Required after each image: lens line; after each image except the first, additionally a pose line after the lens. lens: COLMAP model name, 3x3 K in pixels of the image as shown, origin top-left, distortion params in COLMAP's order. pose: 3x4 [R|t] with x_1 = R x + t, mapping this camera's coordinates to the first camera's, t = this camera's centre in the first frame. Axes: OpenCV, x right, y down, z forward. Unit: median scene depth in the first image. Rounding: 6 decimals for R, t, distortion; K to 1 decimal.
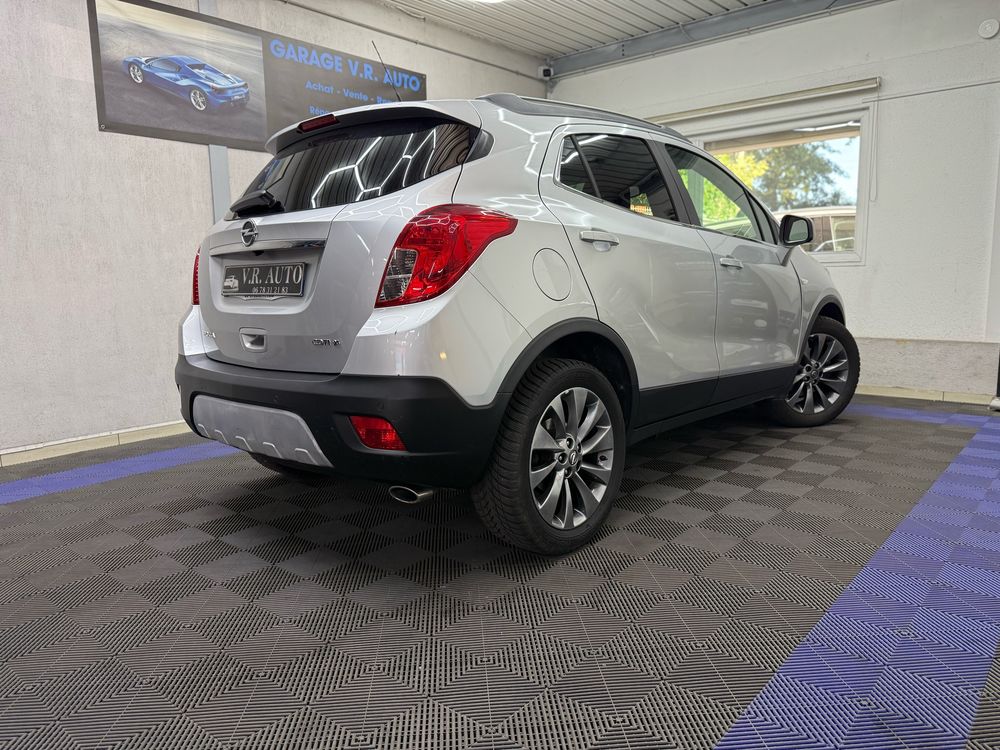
lens RADIAL K [[704.1, 0, 488.4], [0, 704.1, 378.0], [0, 0, 1]] dist [0.029628, -0.039485]
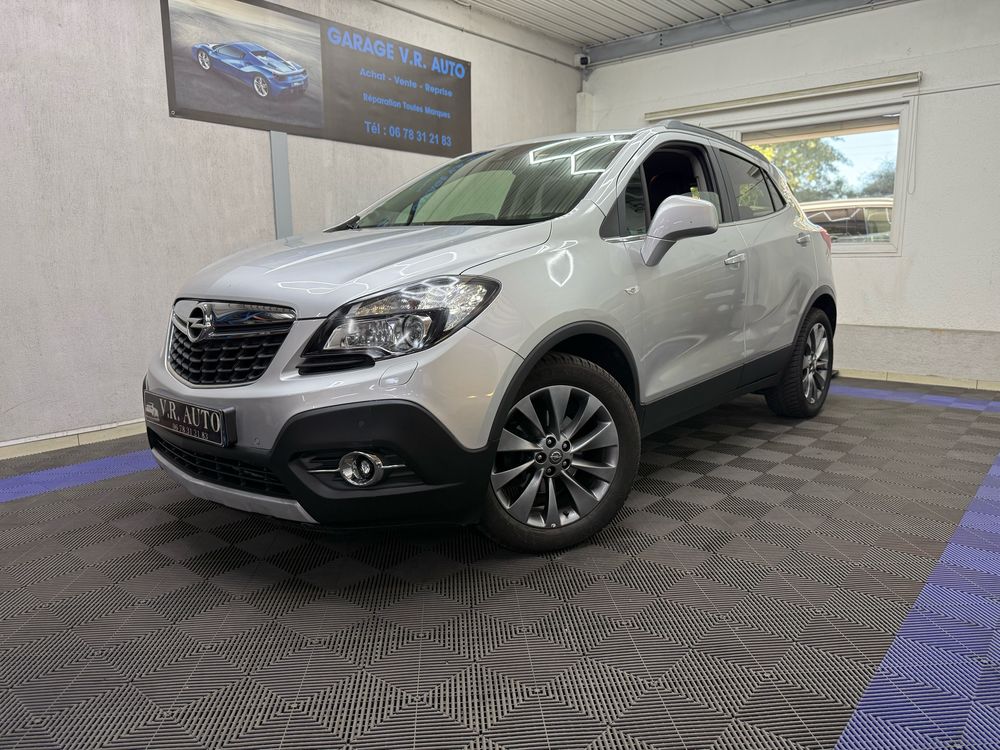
lens RADIAL K [[704.1, 0, 492.4], [0, 704.1, 377.6], [0, 0, 1]] dist [0.029628, -0.039485]
pose [[0.999891, 0.008450, 0.012139, -0.104708], [-0.008708, 0.999733, 0.021405, 0.000047], [-0.011954, -0.021508, 0.999697, -0.033698]]
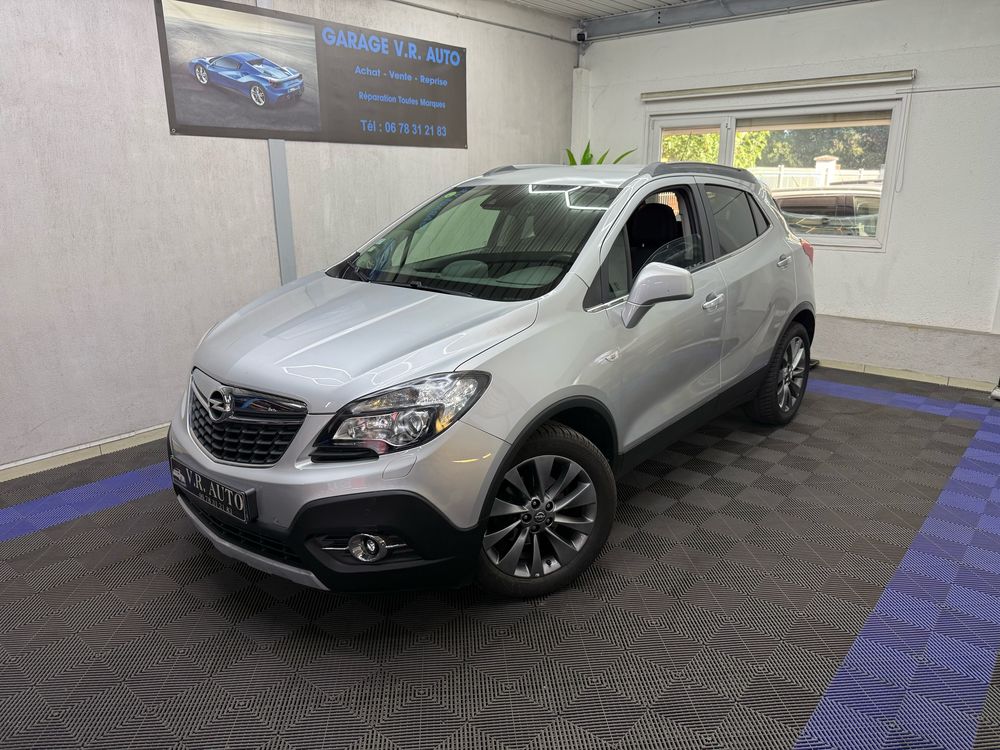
lens RADIAL K [[704.1, 0, 489.5], [0, 704.1, 382.1], [0, 0, 1]] dist [0.029628, -0.039485]
pose [[0.999866, 0.009442, 0.013364, -0.101085], [-0.011072, 0.991752, 0.127692, -0.139146], [-0.012048, -0.127823, 0.991724, -0.090884]]
